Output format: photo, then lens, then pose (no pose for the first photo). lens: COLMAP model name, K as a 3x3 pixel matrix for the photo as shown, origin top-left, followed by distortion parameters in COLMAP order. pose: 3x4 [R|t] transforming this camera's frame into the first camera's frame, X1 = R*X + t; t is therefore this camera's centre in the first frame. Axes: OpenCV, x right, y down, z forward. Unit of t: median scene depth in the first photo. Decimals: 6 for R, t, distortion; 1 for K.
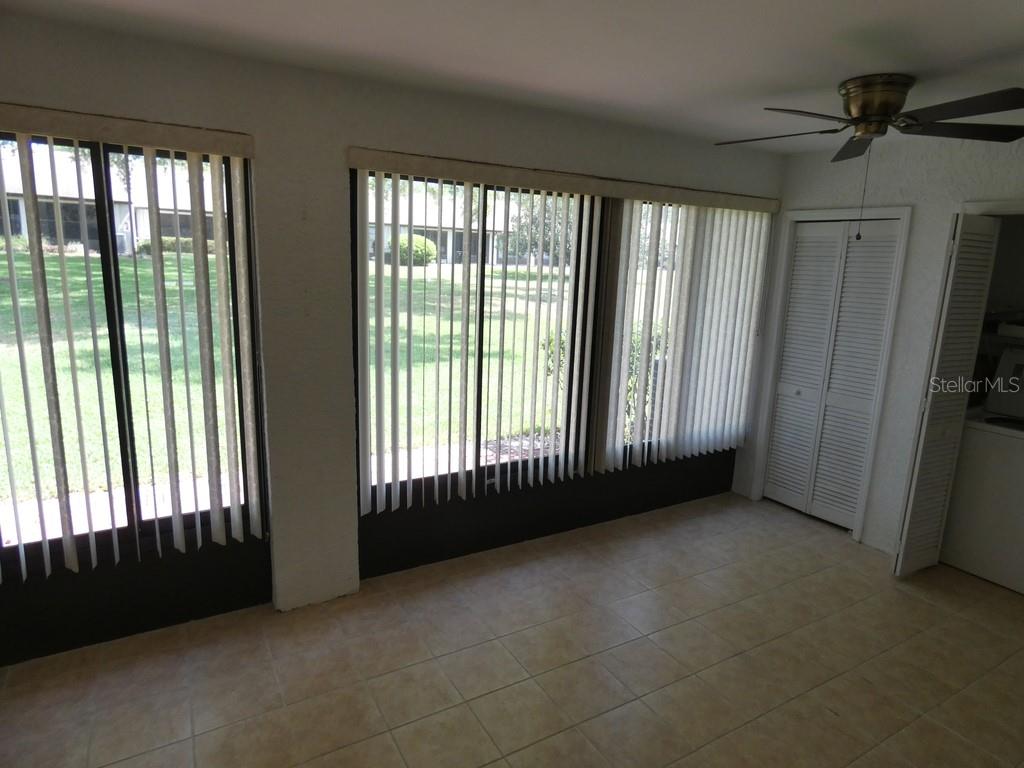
lens RADIAL K [[614.0, 0, 519.0], [0, 614.0, 379.7], [0, 0, 1]] dist [-0.001237, 0.000363]
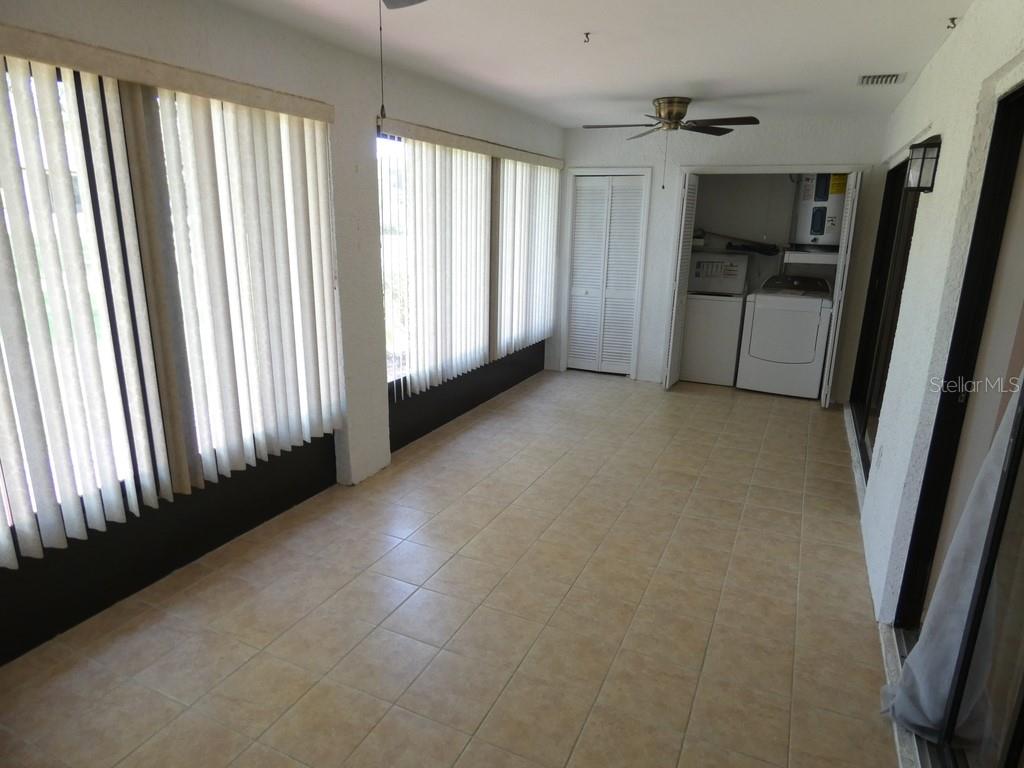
lens RADIAL K [[614.0, 0, 519.0], [0, 614.0, 379.7], [0, 0, 1]] dist [-0.001237, 0.000363]
pose [[0.831727, -0.164131, 0.530369, -0.588296], [0.120955, 0.985924, 0.115427, 0.044007], [-0.541849, -0.031852, 0.839872, -0.202312]]
